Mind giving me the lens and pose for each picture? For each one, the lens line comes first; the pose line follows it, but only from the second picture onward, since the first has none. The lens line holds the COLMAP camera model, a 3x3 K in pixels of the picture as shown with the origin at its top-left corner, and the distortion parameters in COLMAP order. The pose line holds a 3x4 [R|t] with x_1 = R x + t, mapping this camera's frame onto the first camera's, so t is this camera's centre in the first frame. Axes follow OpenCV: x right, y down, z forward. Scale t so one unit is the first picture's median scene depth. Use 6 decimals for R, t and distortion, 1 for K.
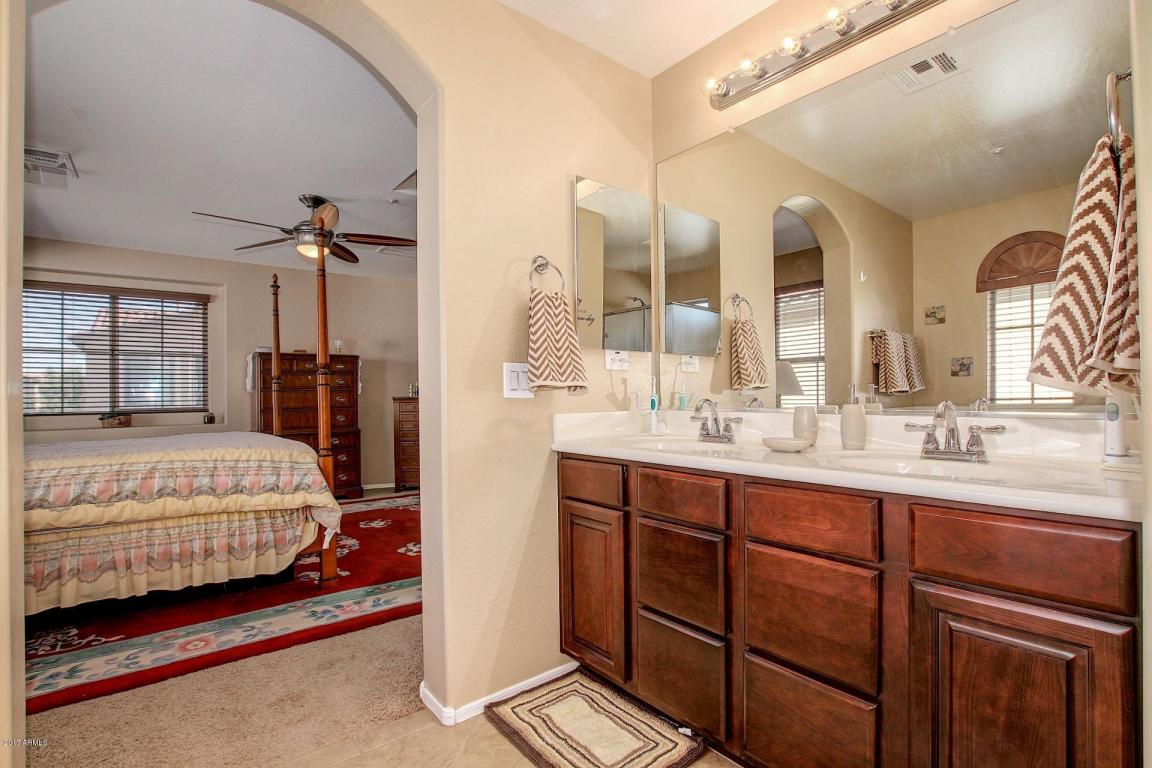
lens RADIAL K [[532.5, 0, 572.5], [0, 532.5, 388.3], [0, 0, 1]] dist [-0.032330, 0.004162]
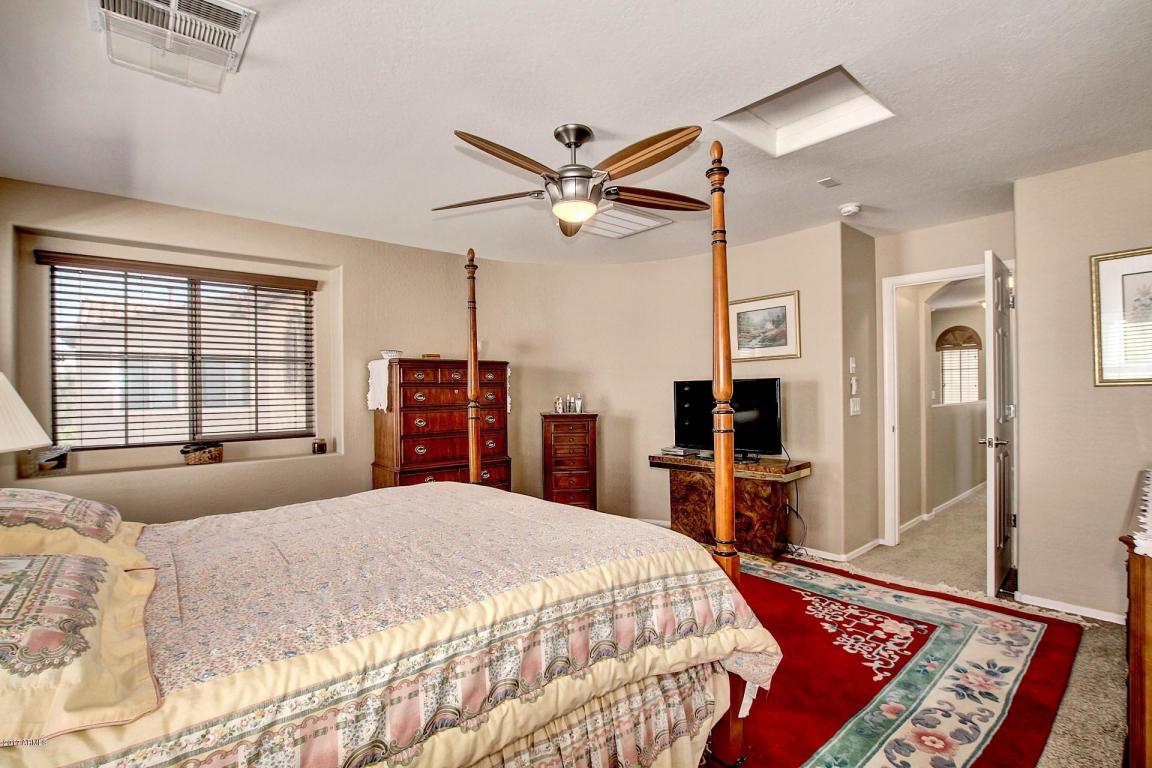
lens RADIAL K [[532.5, 0, 577.2], [0, 532.5, 389.2], [0, 0, 1]] dist [-0.032330, 0.004162]
pose [[0.998870, 0.001245, 0.047518, -0.458530], [-0.001739, 0.999945, 0.010360, -0.040672], [-0.047502, -0.010431, 0.998817, 0.295685]]
